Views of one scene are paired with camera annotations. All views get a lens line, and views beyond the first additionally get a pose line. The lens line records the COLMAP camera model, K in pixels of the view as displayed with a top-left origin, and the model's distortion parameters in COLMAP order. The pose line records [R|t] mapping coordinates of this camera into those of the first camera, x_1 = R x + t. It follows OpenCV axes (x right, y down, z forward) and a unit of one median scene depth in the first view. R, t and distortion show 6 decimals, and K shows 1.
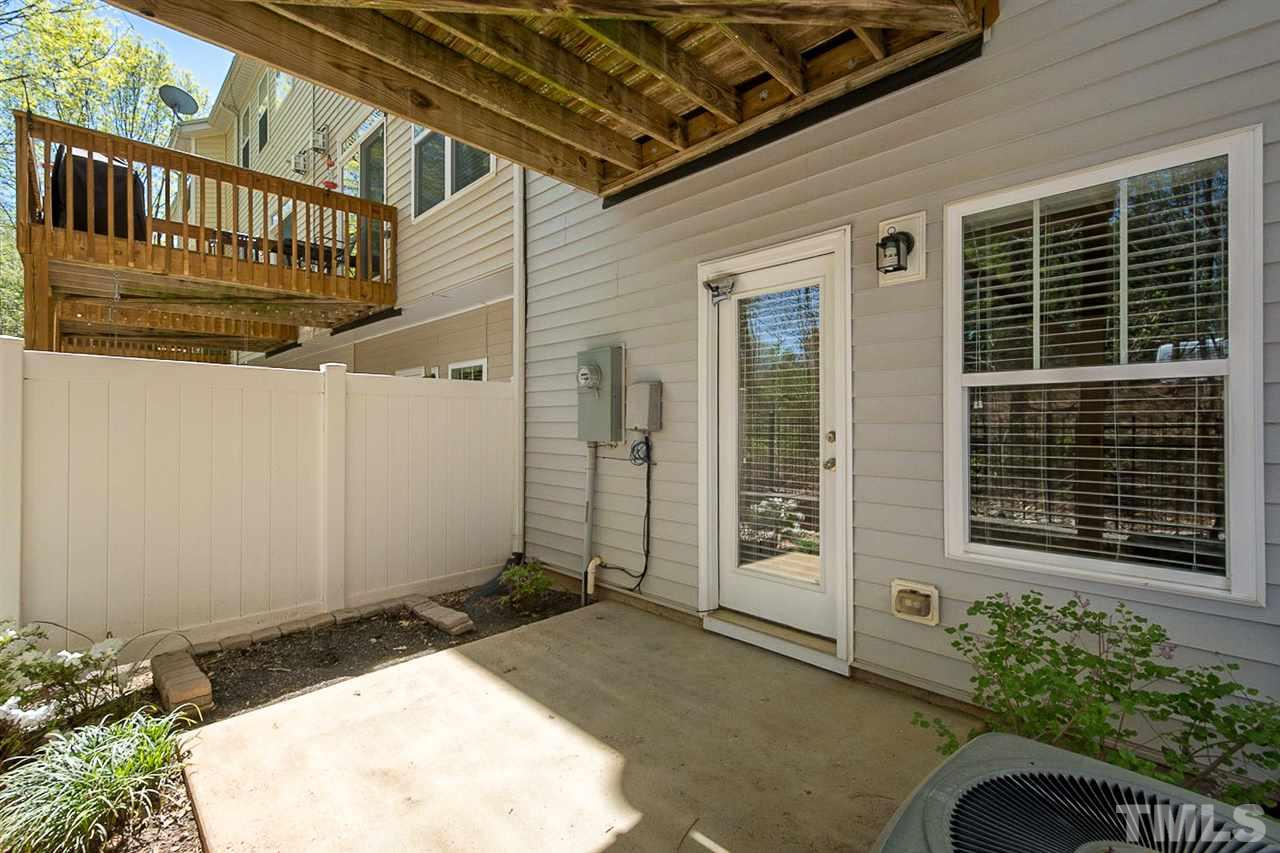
lens RADIAL K [[558.3, 0, 640.0], [0, 558.3, 426.5], [0, 0, 1]] dist [0.003006, -0.000512]
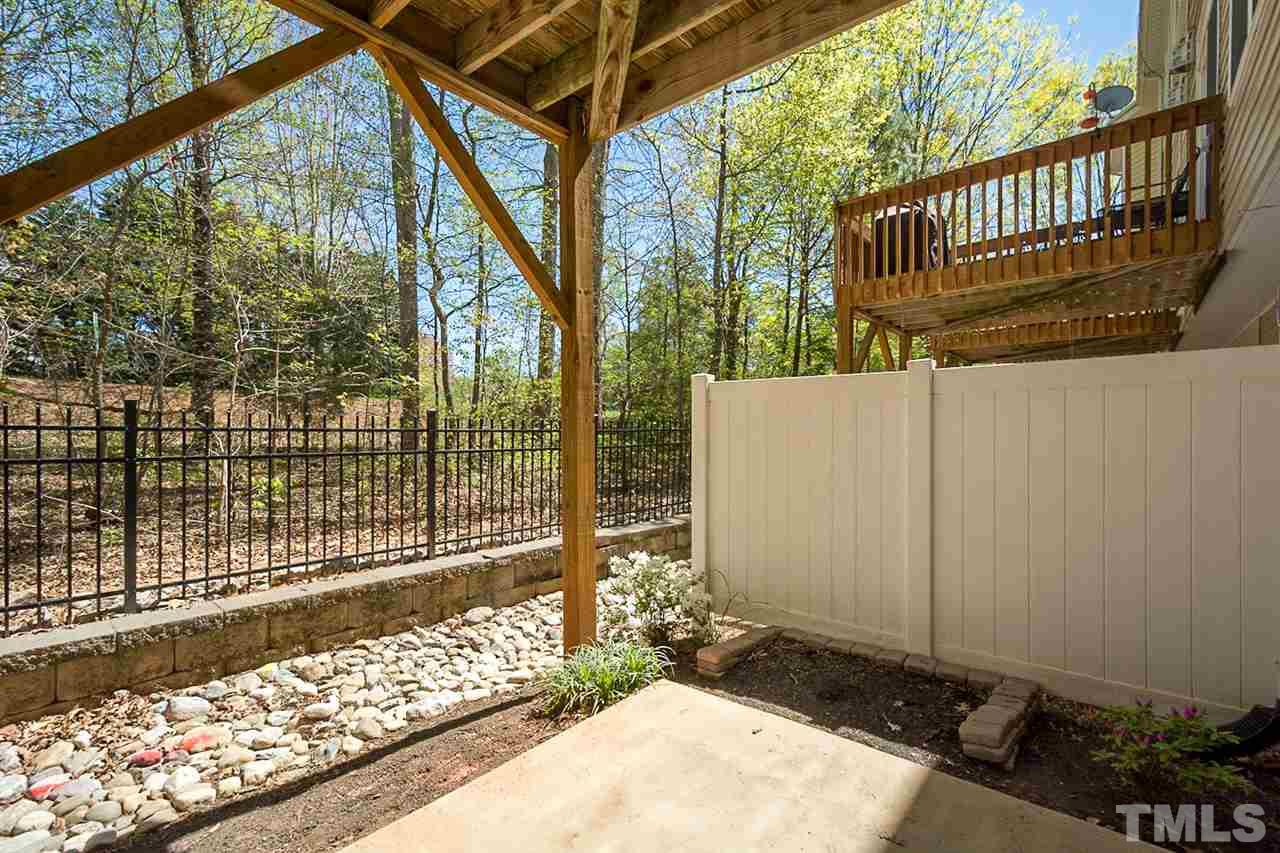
lens RADIAL K [[558.3, 0, 640.0], [0, 558.3, 426.5], [0, 0, 1]] dist [0.003006, -0.000512]
pose [[0.086416, -0.015840, -0.996133, 0.284078], [-0.011119, 0.999796, -0.016863, 0.008735], [0.996197, 0.012534, 0.086222, 0.566418]]
